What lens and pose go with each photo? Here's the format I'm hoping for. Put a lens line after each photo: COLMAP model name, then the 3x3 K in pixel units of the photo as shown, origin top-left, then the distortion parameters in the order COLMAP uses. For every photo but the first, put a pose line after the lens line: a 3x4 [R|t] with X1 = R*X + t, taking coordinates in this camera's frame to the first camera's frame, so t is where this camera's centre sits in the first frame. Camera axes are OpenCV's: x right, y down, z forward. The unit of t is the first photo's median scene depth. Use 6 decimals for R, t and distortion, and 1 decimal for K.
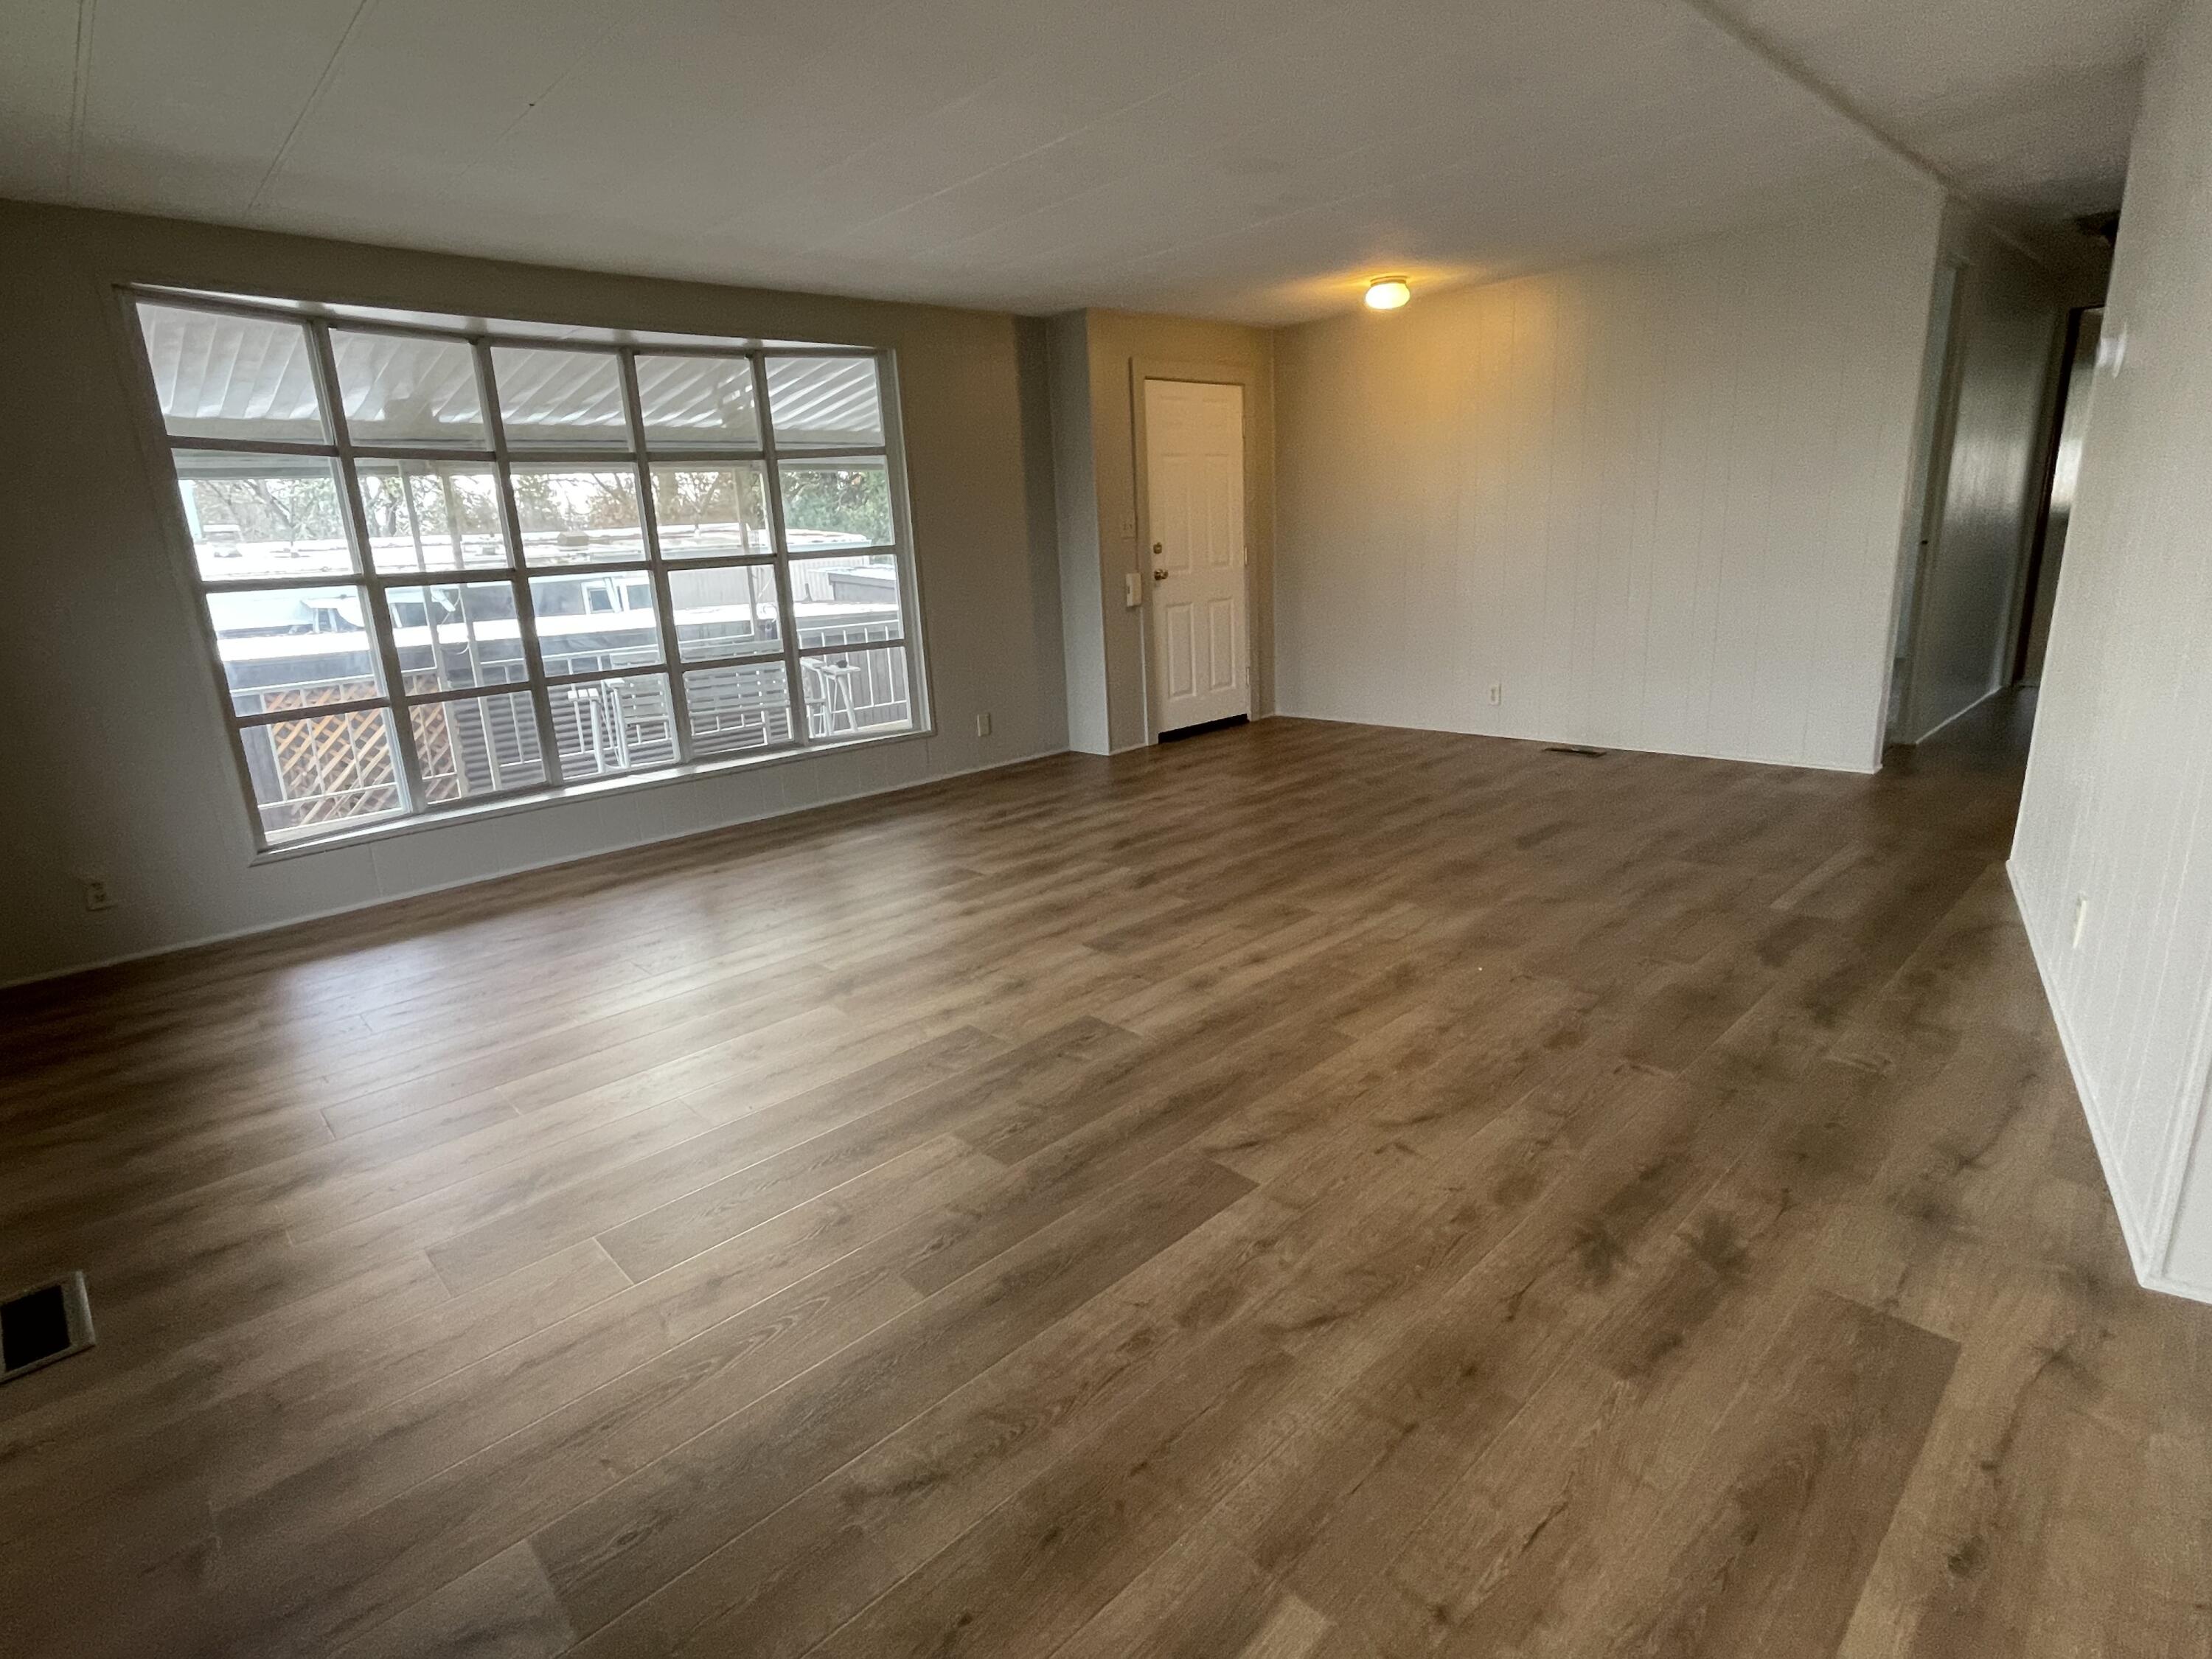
lens RADIAL K [[1111.0, 0, 1086.3], [0, 1111.0, 822.2], [0, 0, 1]] dist [-0.002349, -0.000285]
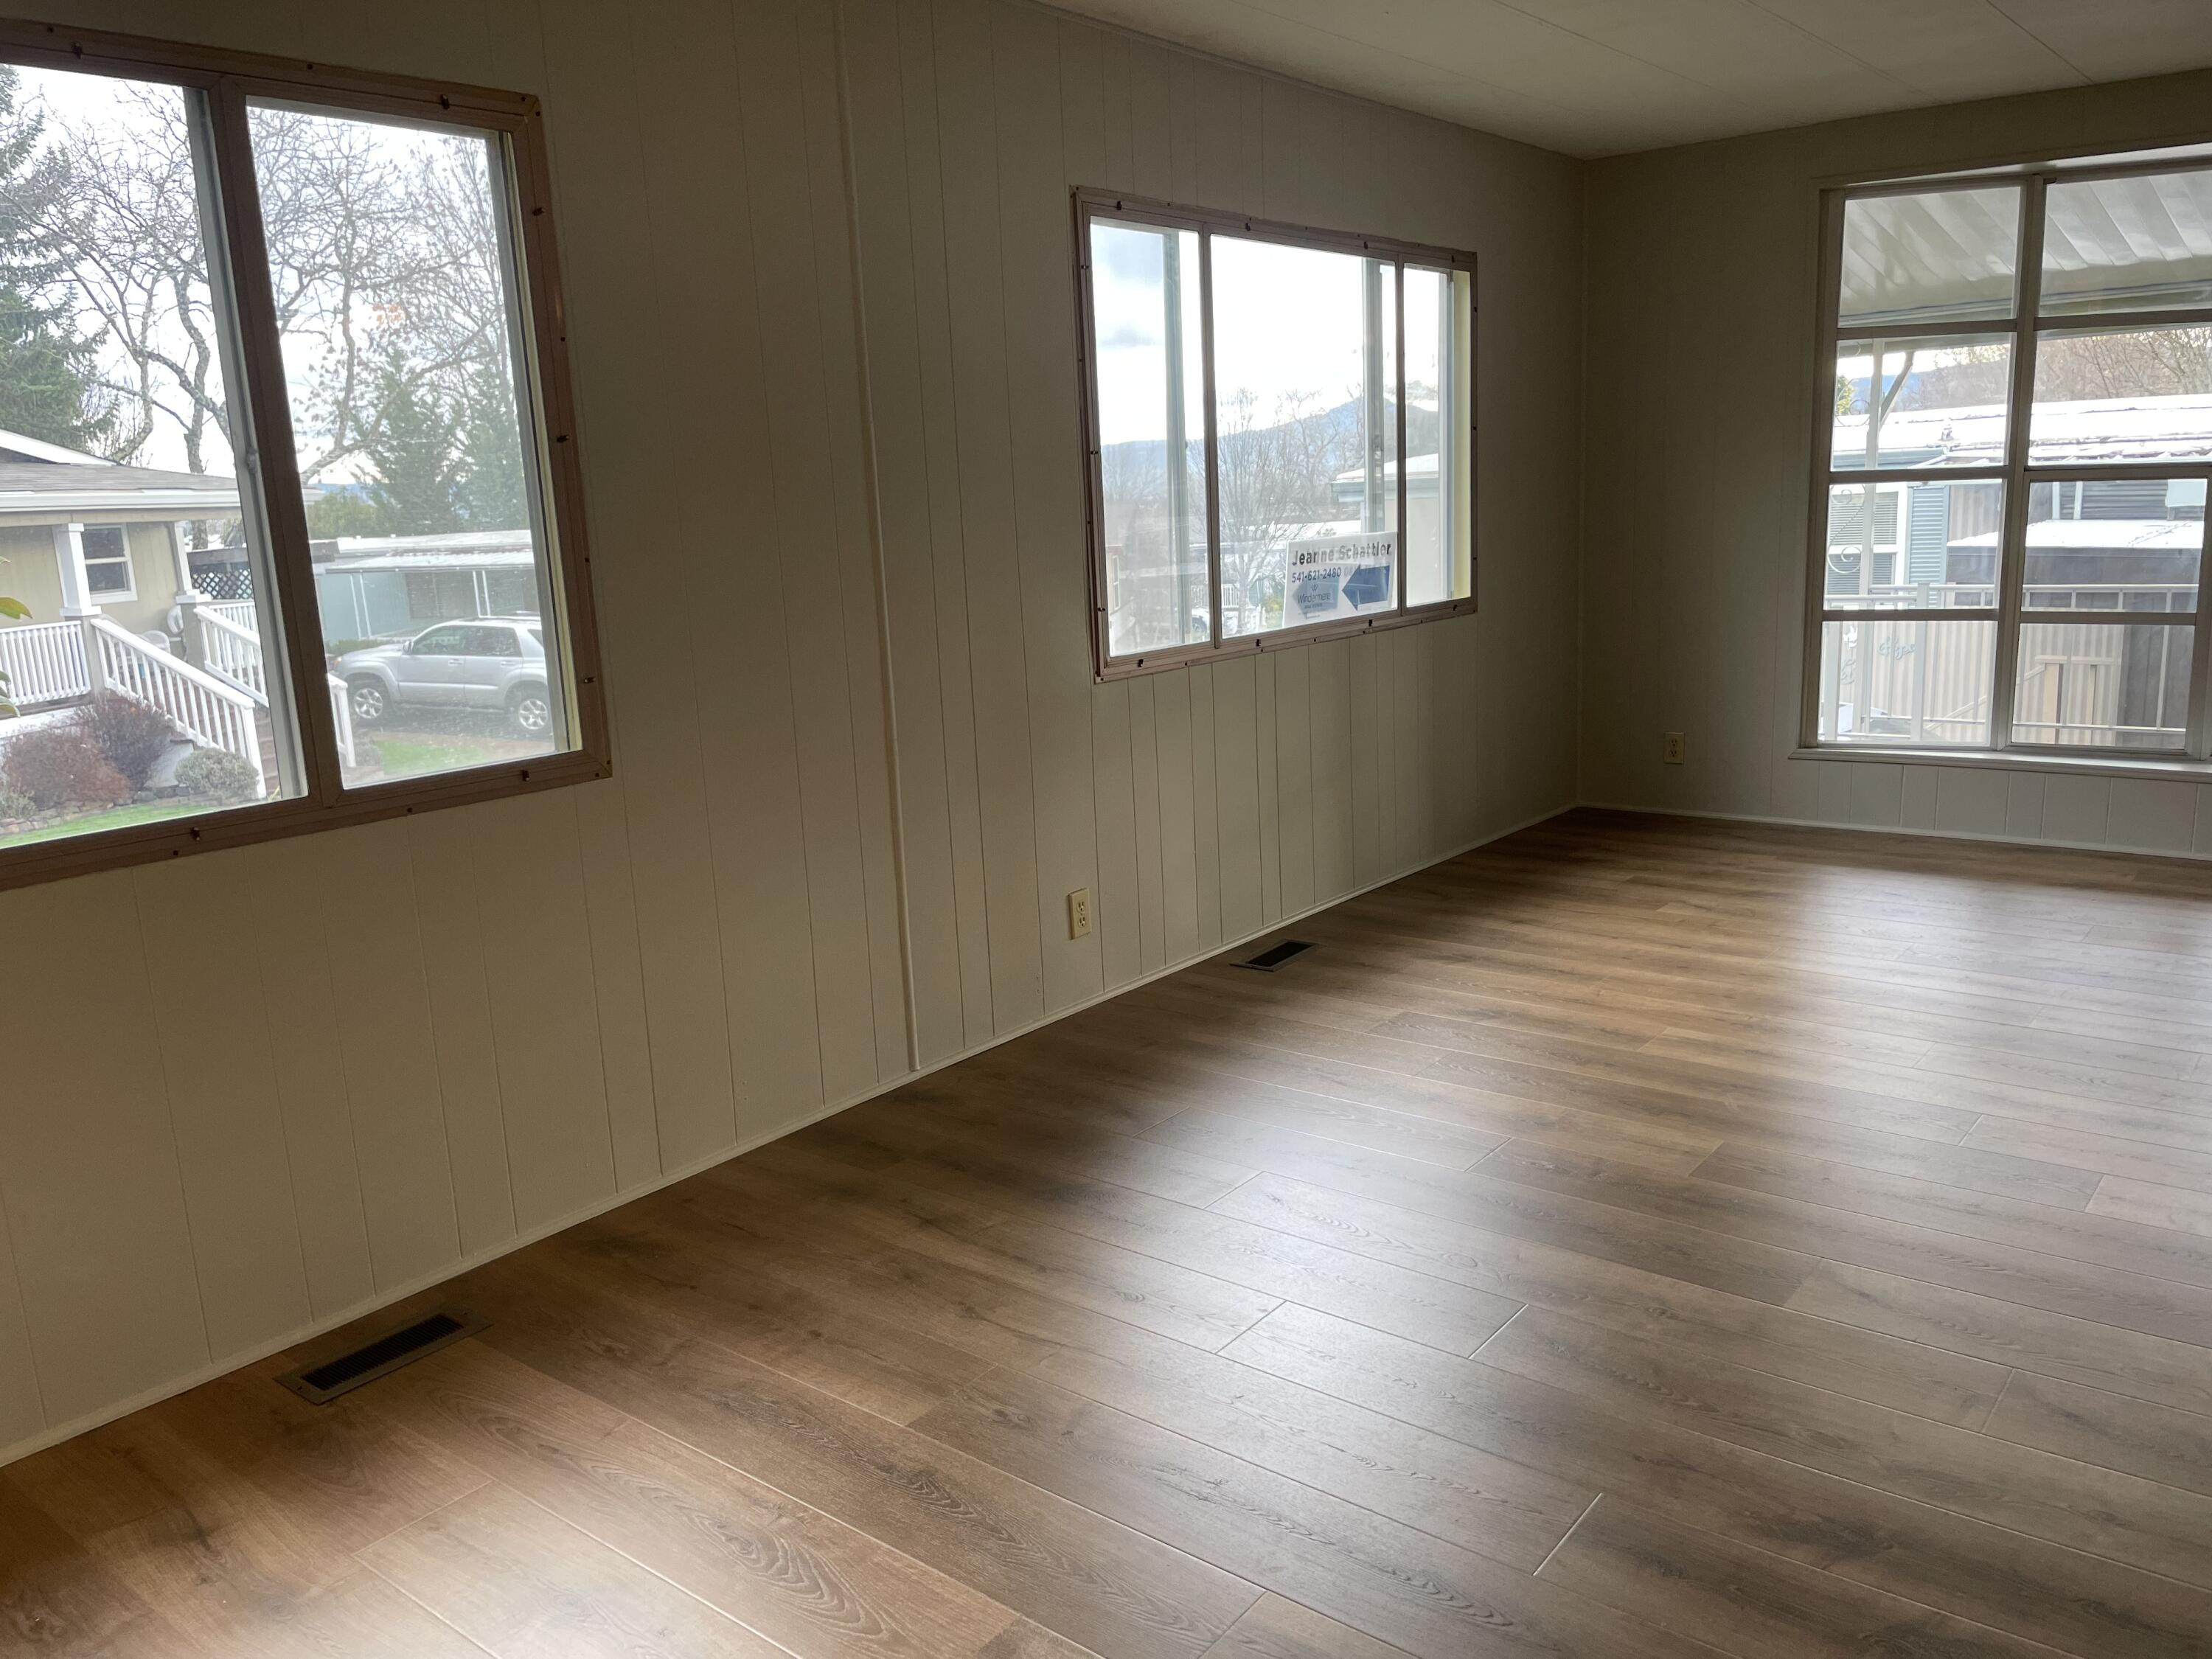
lens RADIAL K [[1657.2, 0, 1106.0], [0, 1657.2, 829.5], [0, 0, 1]] dist [0.107686, -0.122827]
pose [[0.147911, 0.242341, -0.958850, 0.692179], [-0.214189, 0.954354, 0.208164, -0.091362], [0.965528, 0.174586, 0.193066, 0.134796]]
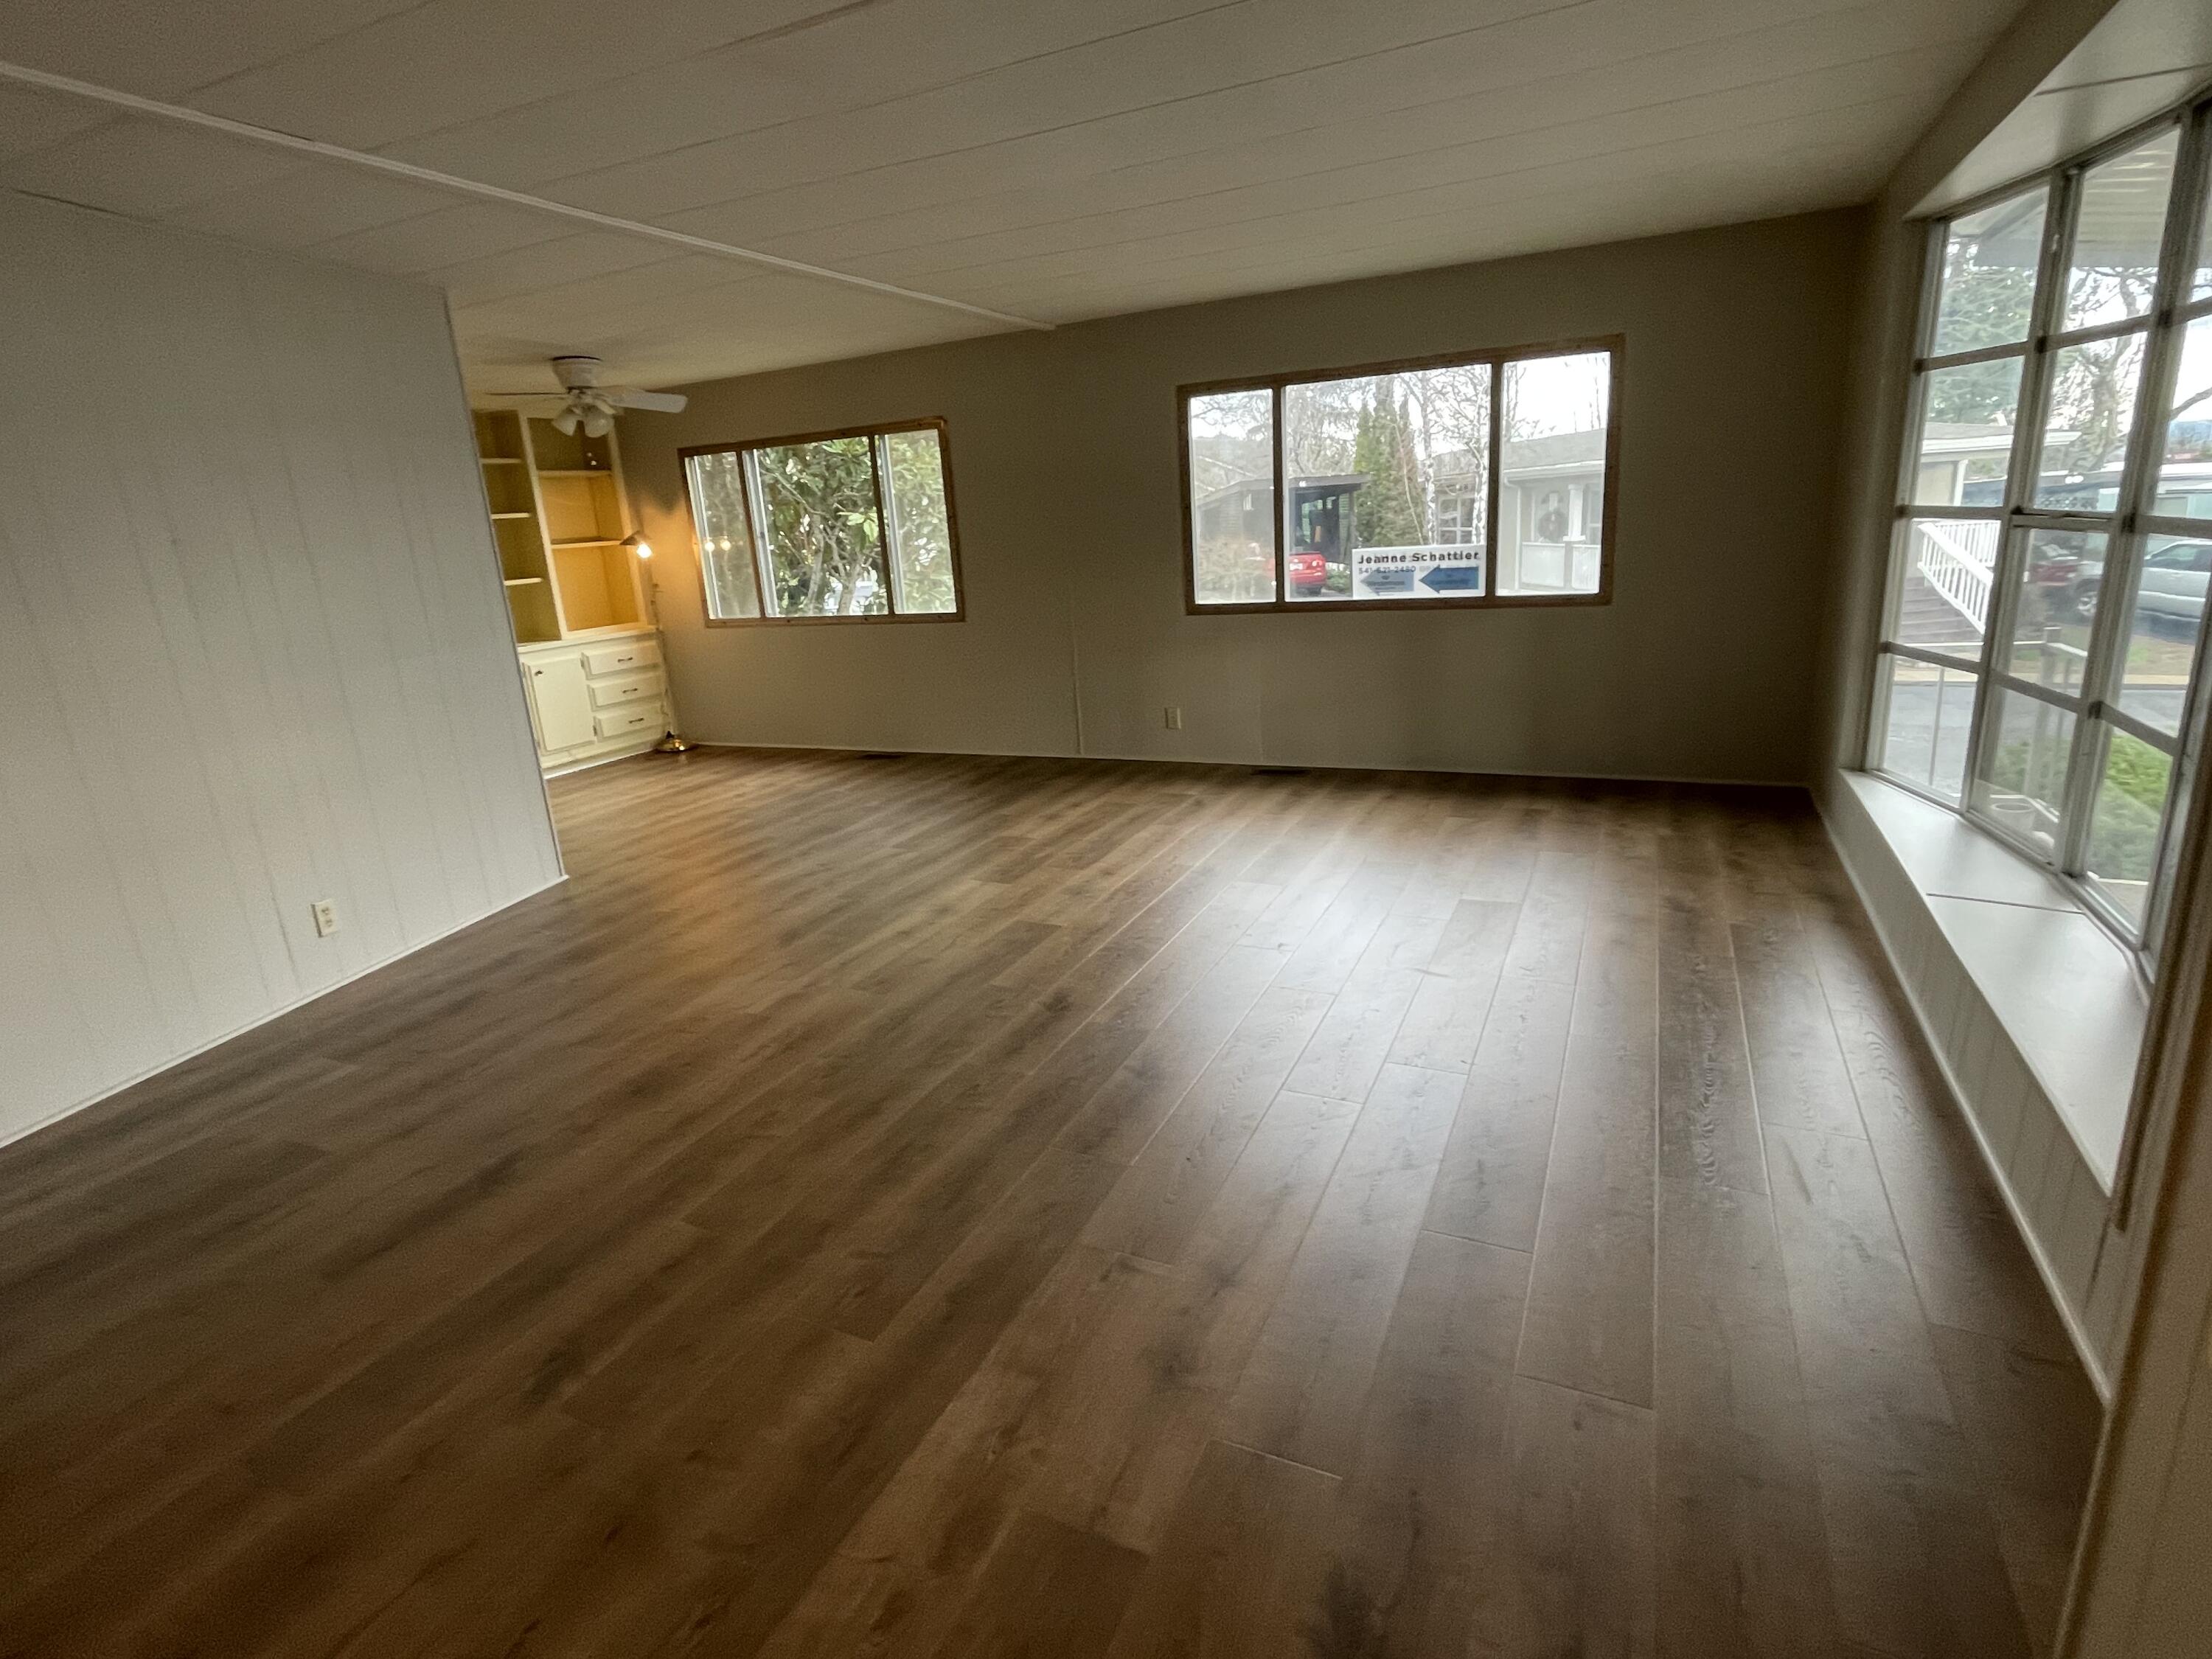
lens RADIAL K [[1111.0, 0, 1086.3], [0, 1111.0, 822.2], [0, 0, 1]] dist [-0.002349, -0.000285]
pose [[-0.927618, 0.201517, -0.314510, 0.289579], [0.018715, 0.866008, 0.499680, -0.513770], [0.373062, 0.457626, -0.807096, 1.765894]]
